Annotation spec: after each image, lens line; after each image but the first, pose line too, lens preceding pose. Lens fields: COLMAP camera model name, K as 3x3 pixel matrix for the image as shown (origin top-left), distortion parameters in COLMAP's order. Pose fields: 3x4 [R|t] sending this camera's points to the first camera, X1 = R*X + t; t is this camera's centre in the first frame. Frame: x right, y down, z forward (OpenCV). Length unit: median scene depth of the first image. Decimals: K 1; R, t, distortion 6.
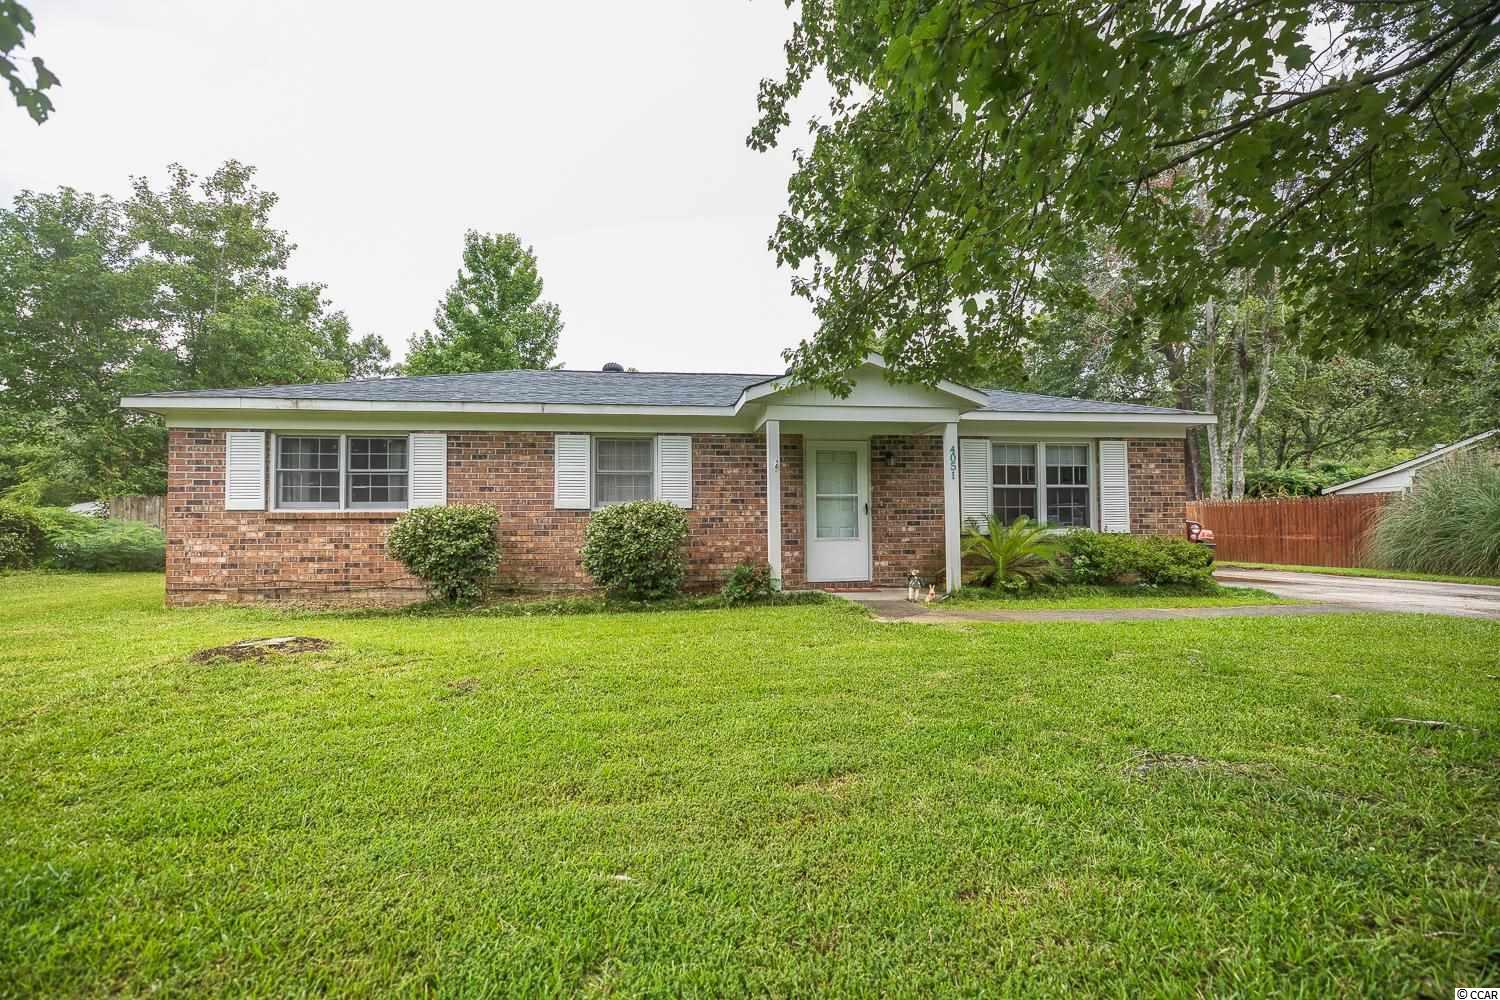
lens RADIAL K [[688.9, 0, 743.4], [0, 688.9, 509.3], [0, 0, 1]] dist [-0.026987, 0.011040]
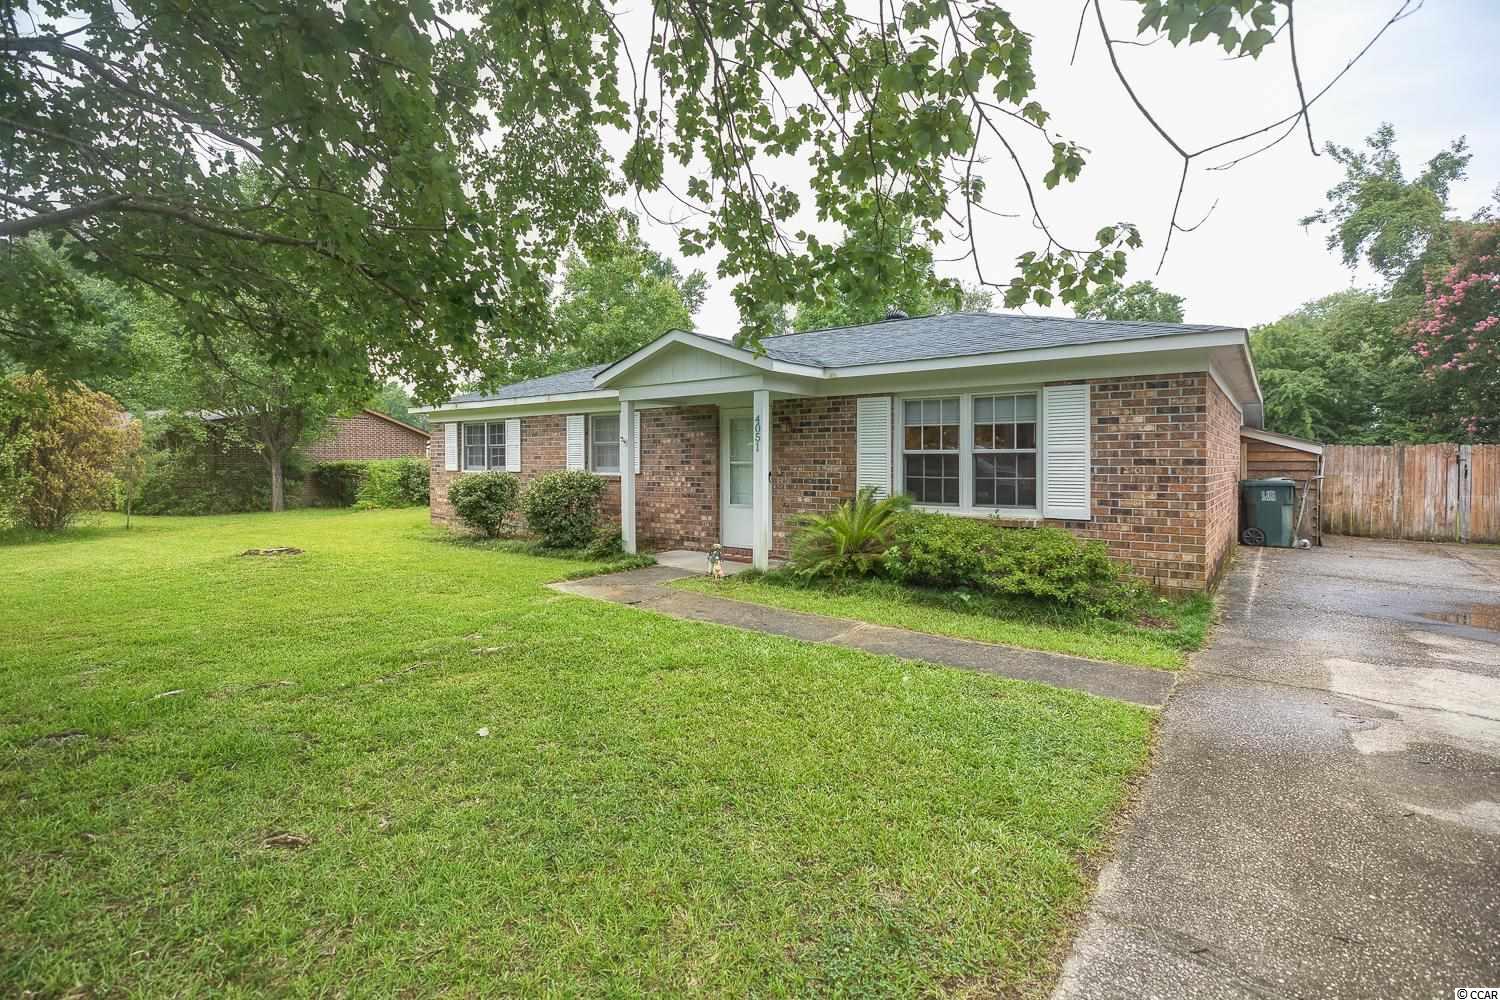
lens RADIAL K [[688.9, 0, 753.3], [0, 688.9, 485.7], [0, 0, 1]] dist [-0.026987, 0.011040]
pose [[0.709910, 0.028699, -0.703707, 0.884963], [-0.005006, 0.999350, 0.035707, -0.023780], [0.704275, -0.021826, 0.709592, 0.309098]]
